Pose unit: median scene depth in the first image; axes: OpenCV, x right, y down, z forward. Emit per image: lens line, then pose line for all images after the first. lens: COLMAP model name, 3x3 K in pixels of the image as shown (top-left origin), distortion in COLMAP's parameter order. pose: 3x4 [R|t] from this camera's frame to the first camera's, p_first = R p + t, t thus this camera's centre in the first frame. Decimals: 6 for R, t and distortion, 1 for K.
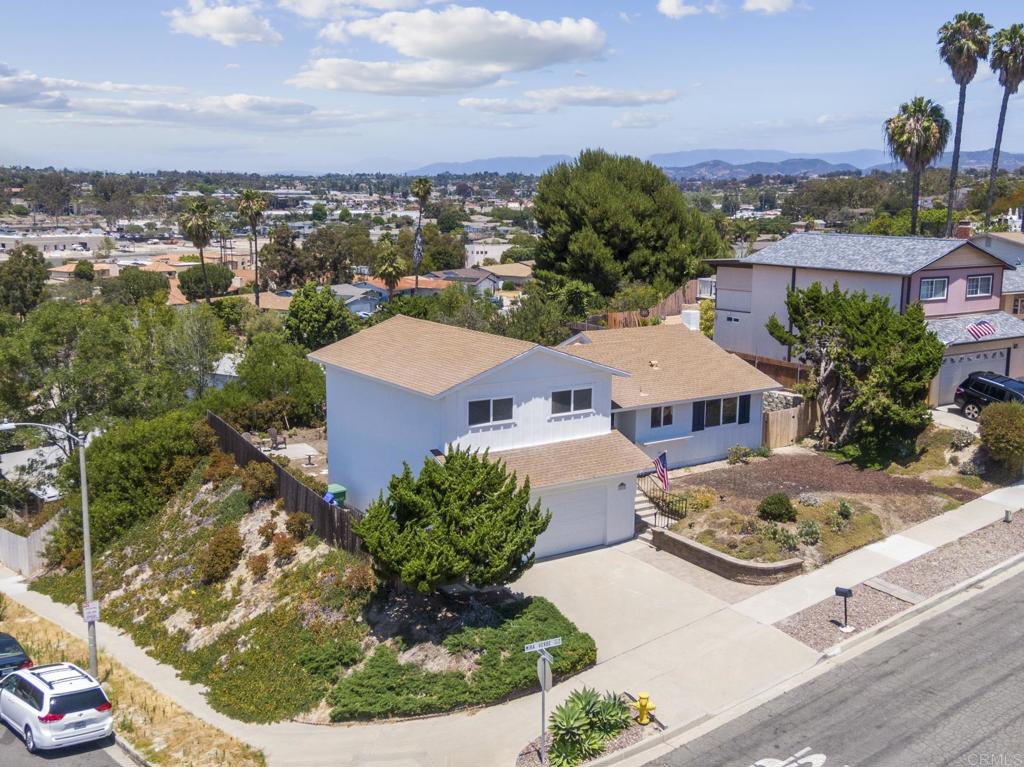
lens RADIAL K [[1086.1, 0, 512.0], [0, 1086.1, 383.5], [0, 0, 1]] dist [0.019250, -0.032708]
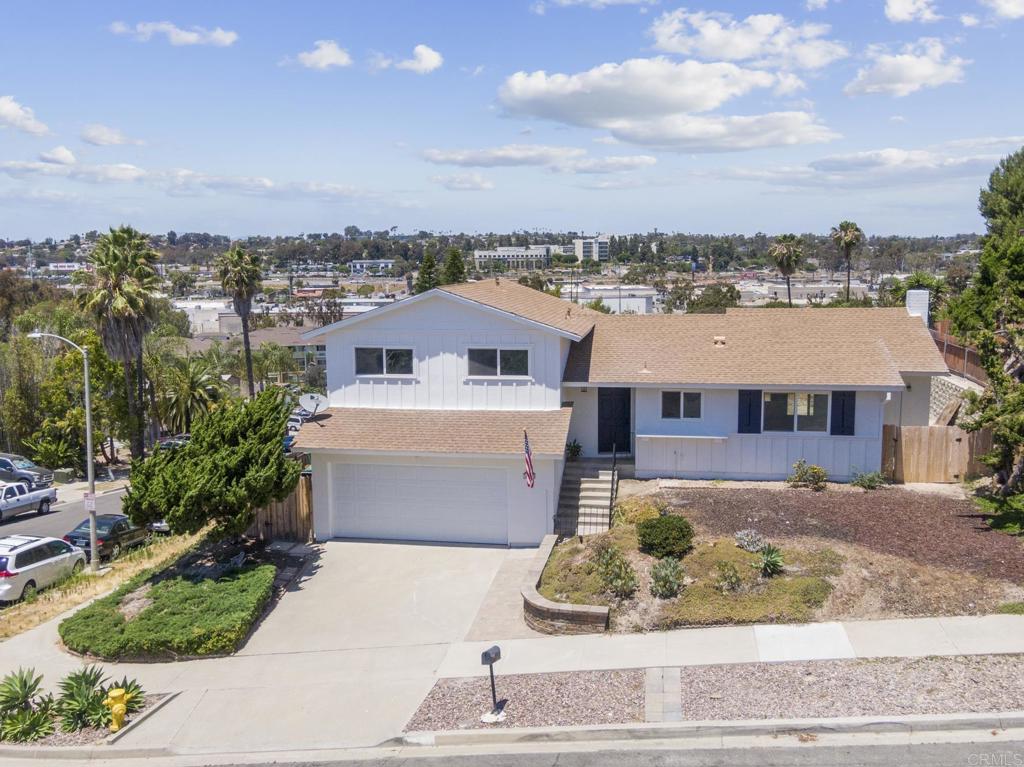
lens RADIAL K [[927.6, 0, 512.0], [0, 927.6, 383.5], [0, 0, 1]] dist [0.029464, 0.010053]
pose [[0.725276, 0.077522, -0.684080, 0.550442], [-0.104144, 0.994560, 0.002291, 0.029519], [0.680536, 0.069581, 0.729404, 0.507464]]
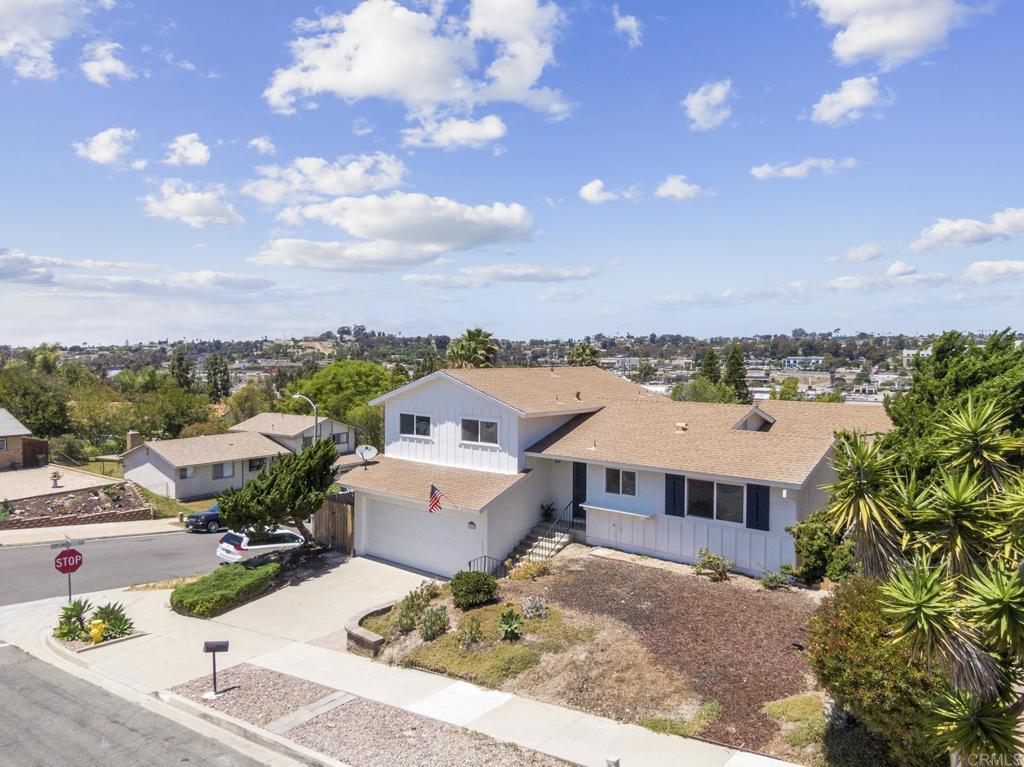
lens RADIAL K [[732.6, 0, 512.0], [0, 732.6, 383.5], [0, 0, 1]] dist [0.074257, -0.125487]
pose [[0.264280, 0.032069, -0.963913, 0.731610], [-0.171781, 0.985031, -0.014326, -0.023836], [0.949025, 0.169368, 0.265832, 0.853905]]
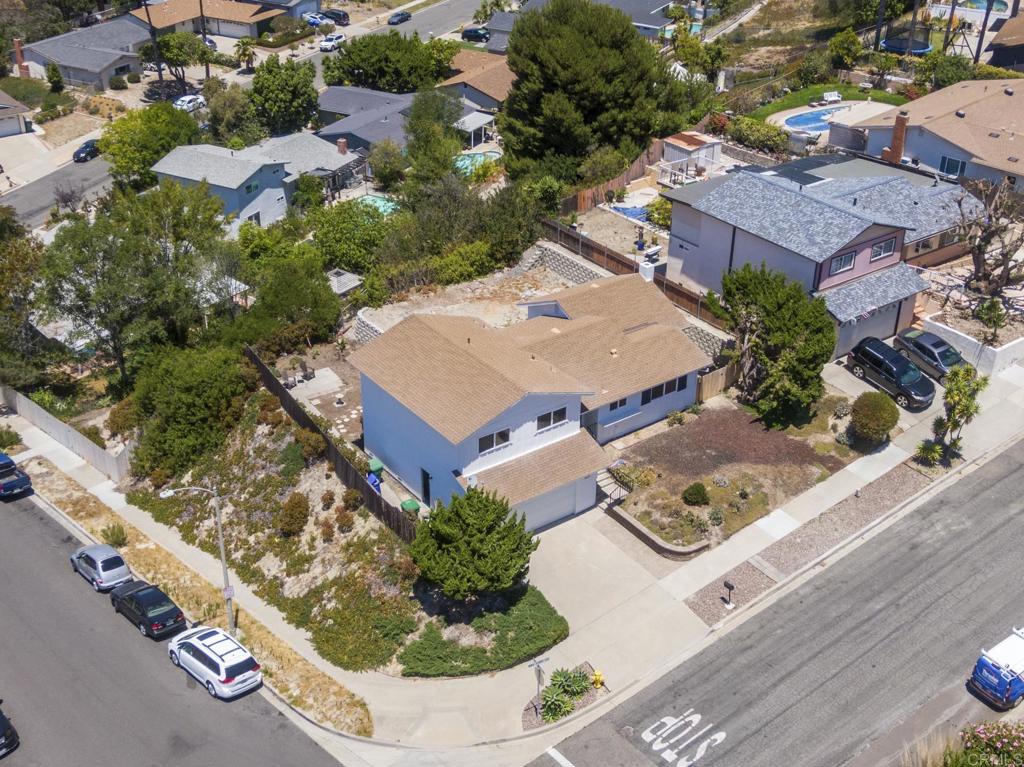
lens RADIAL K [[1242.3, 0, 512.0], [0, 1242.3, 383.5], [0, 0, 1]] dist [0.009839, 0.028877]
pose [[0.999139, -0.016076, 0.038250, -0.054460], [0.002394, 0.942687, 0.333669, -0.554454], [-0.041422, -0.333290, 0.941914, -0.459146]]
